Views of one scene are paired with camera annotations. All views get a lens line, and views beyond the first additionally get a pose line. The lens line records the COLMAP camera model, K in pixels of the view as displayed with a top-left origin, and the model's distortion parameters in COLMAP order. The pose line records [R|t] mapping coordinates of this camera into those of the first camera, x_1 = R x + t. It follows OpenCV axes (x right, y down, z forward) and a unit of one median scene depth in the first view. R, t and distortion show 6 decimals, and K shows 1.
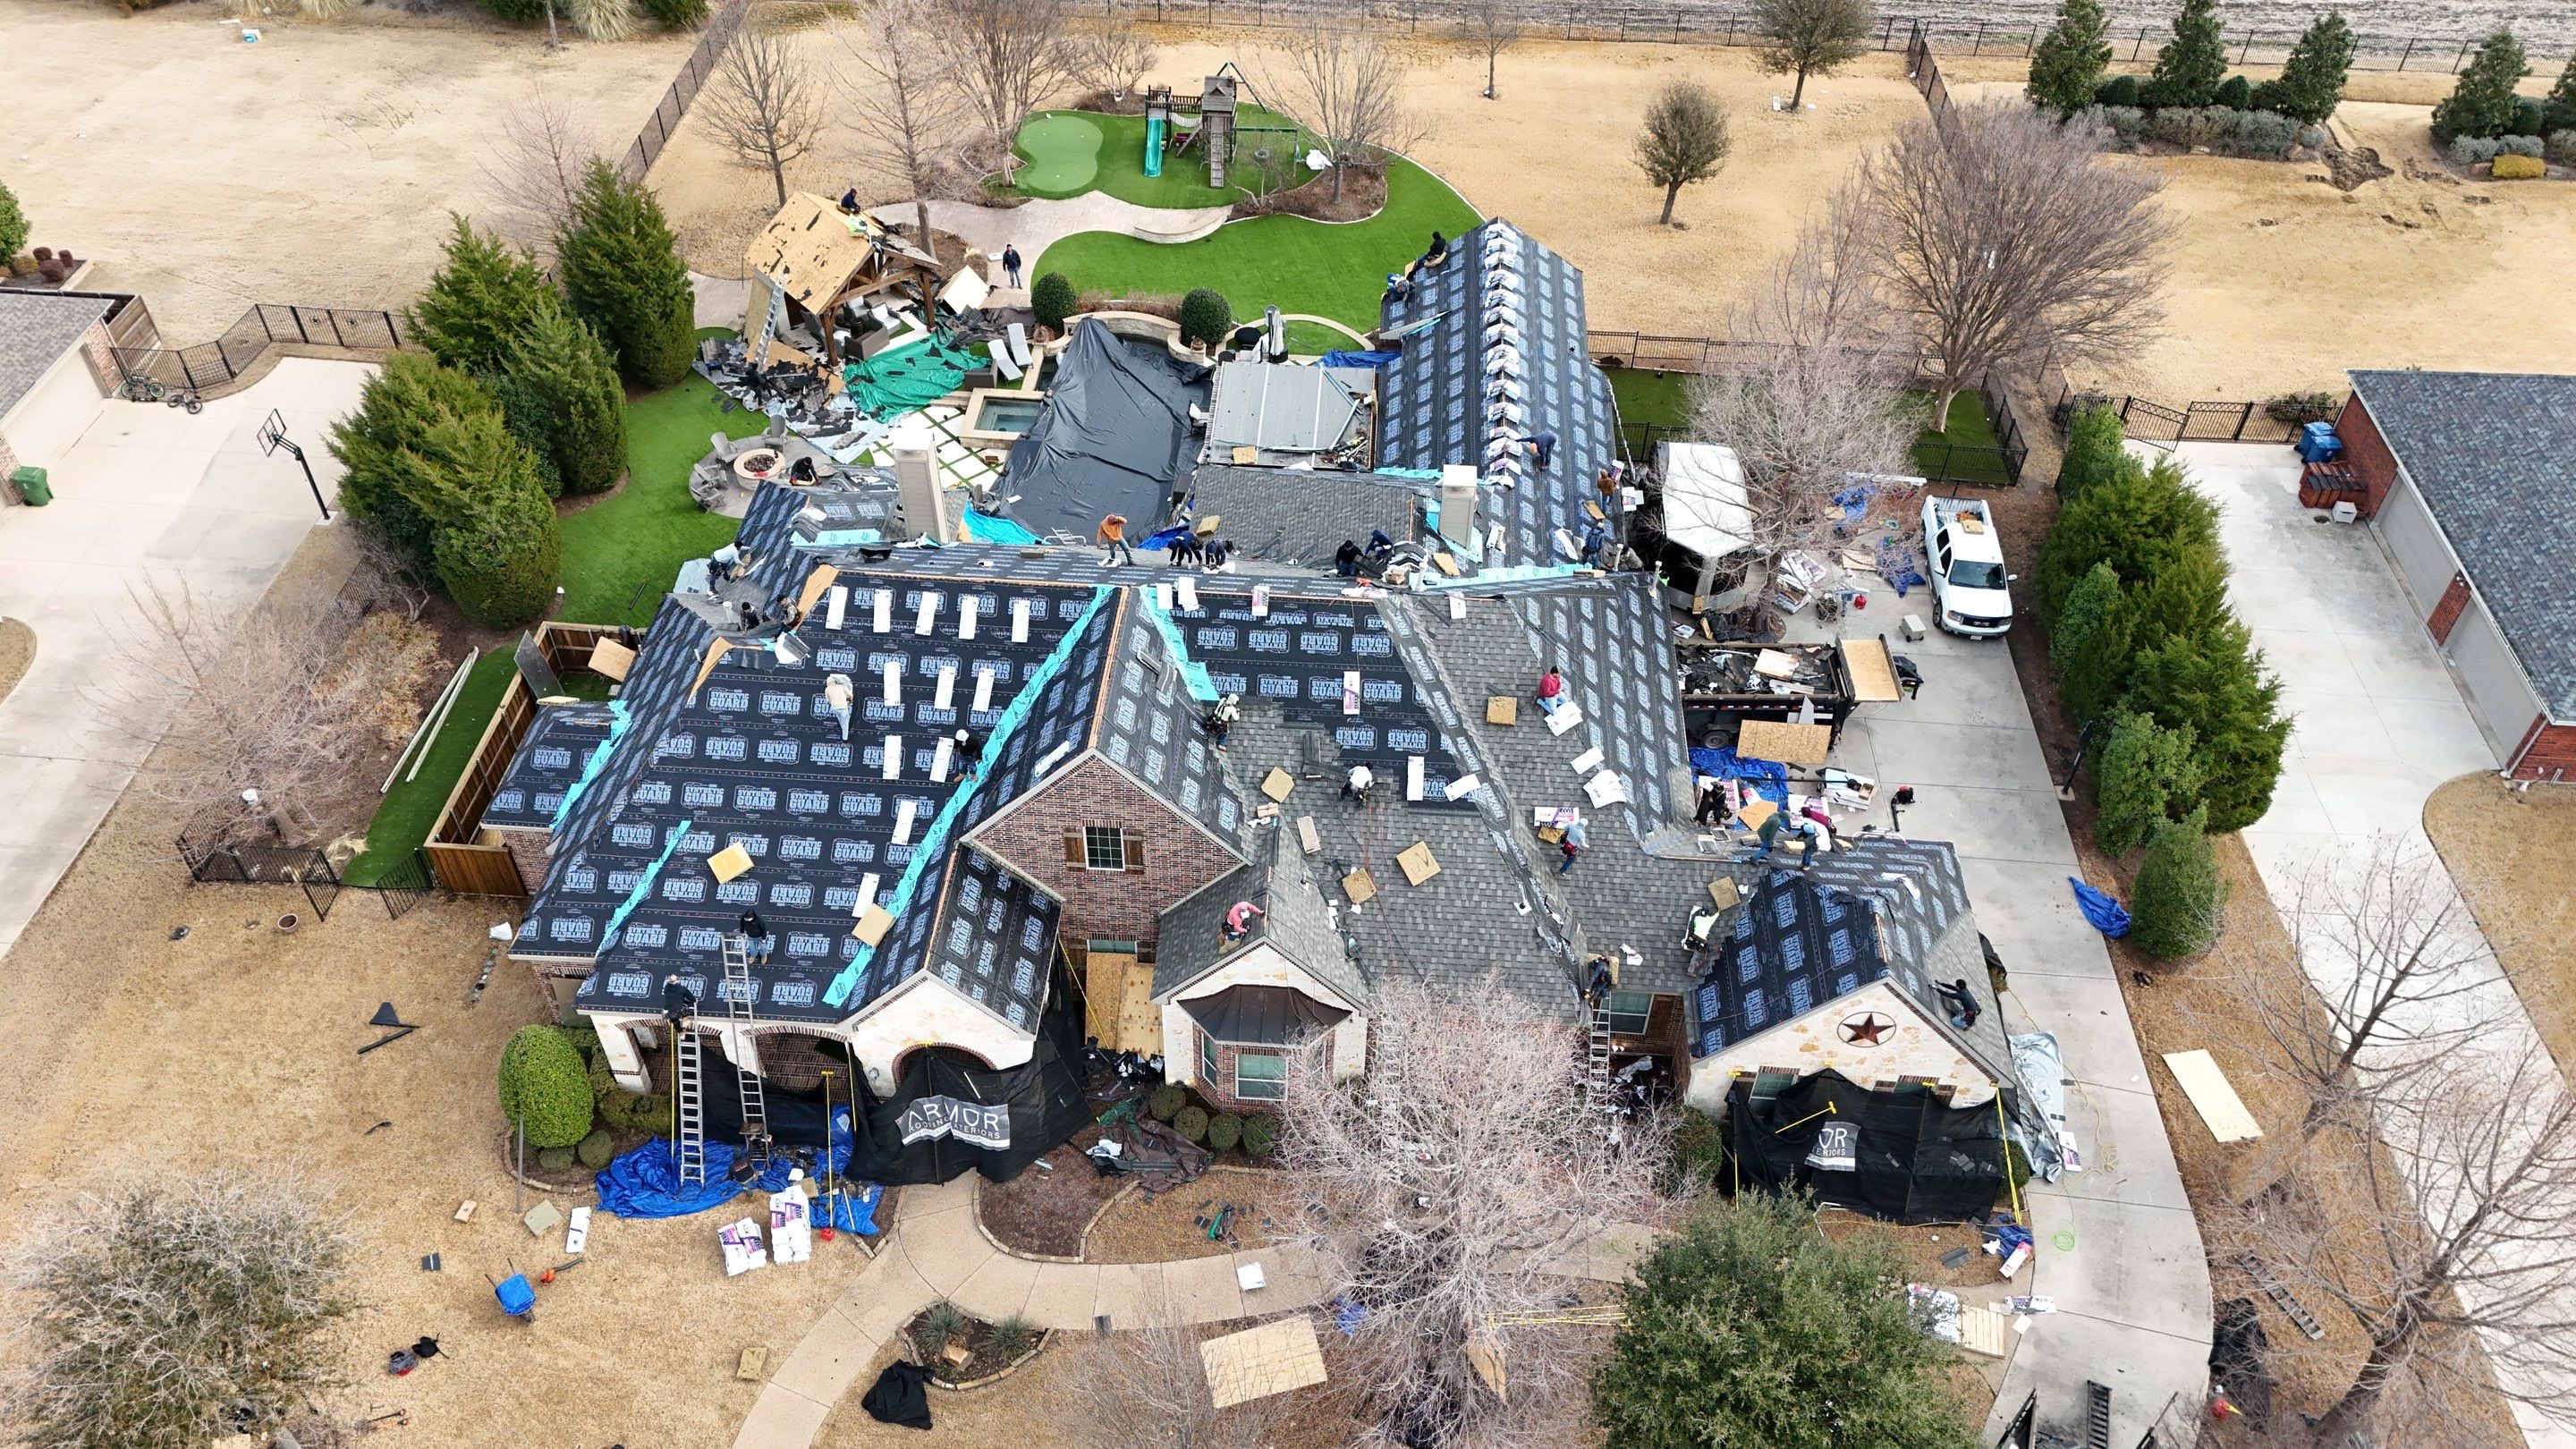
lens RADIAL K [[1878.4, 0, 1284.3], [0, 1878.4, 722.3], [0, 0, 1]] dist [0.027076, -0.005583]
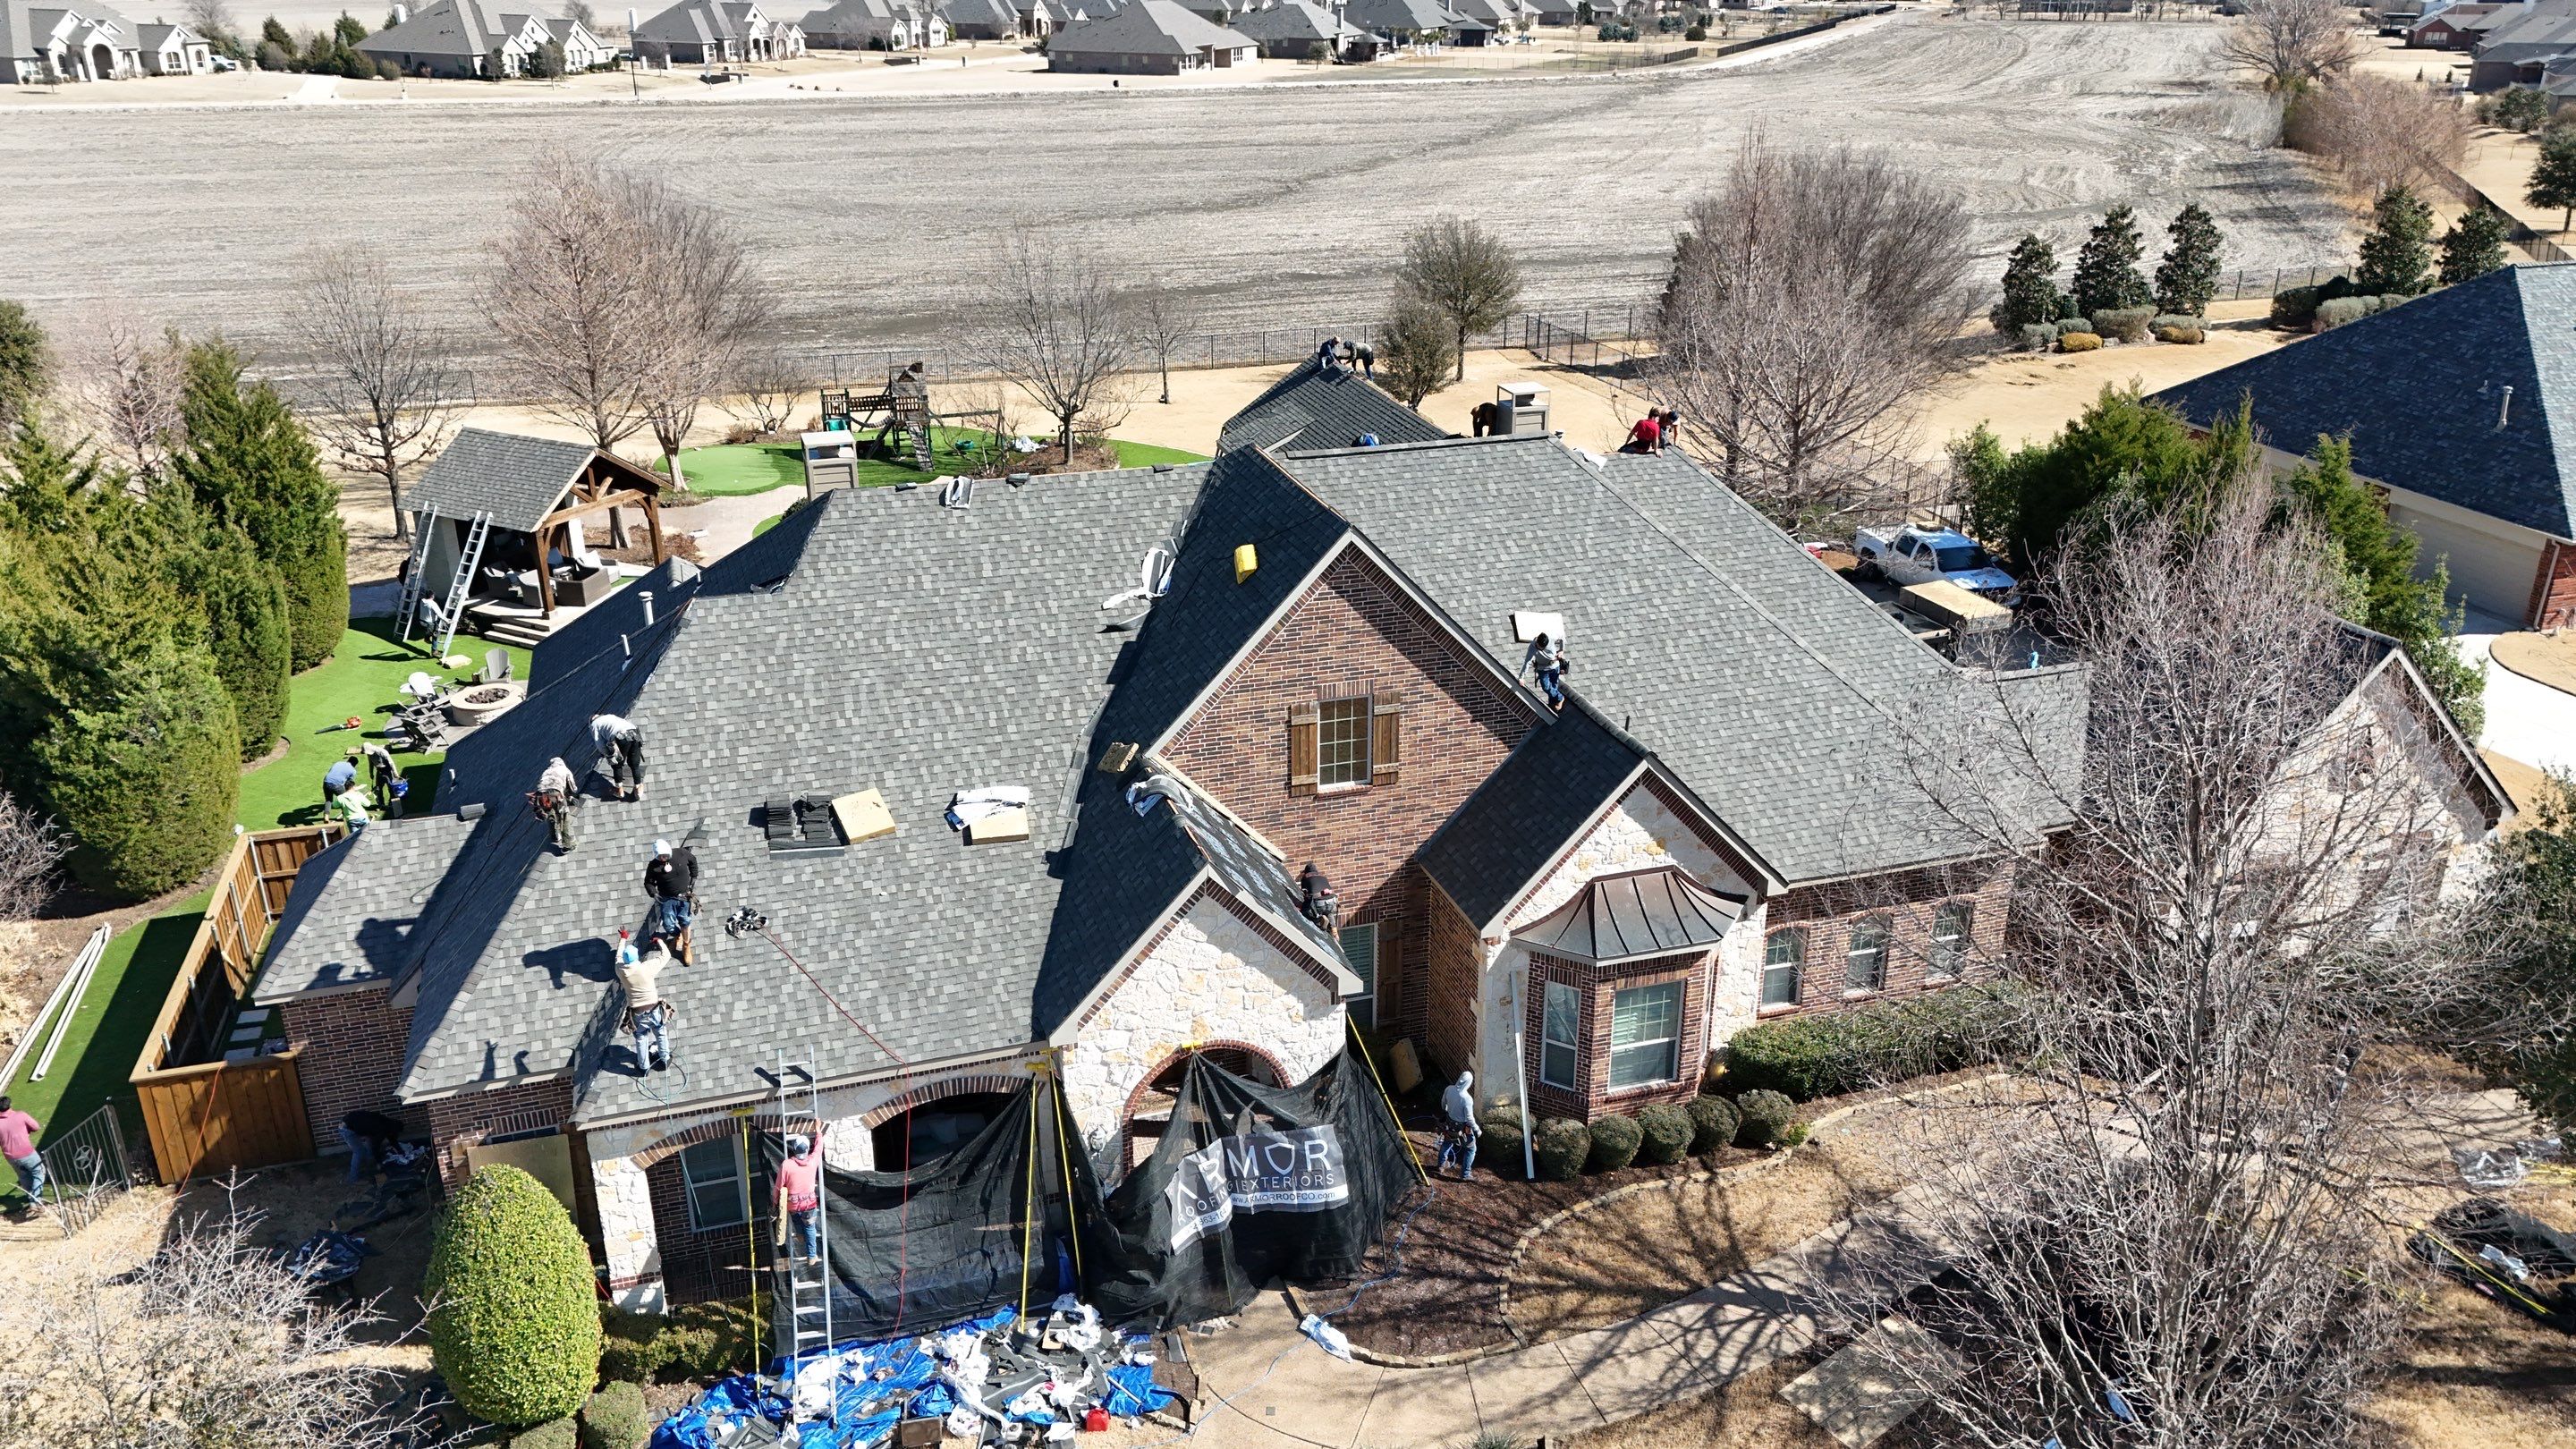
lens RADIAL K [[1878.4, 0, 1297.7], [0, 1878.4, 725.1], [0, 0, 1]] dist [0.027076, -0.005583]
pose [[0.931647, -0.158436, 0.327004, -0.273988], [0.267342, 0.908367, -0.321556, 0.226958], [-0.246094, 0.386999, 0.888634, 0.334869]]
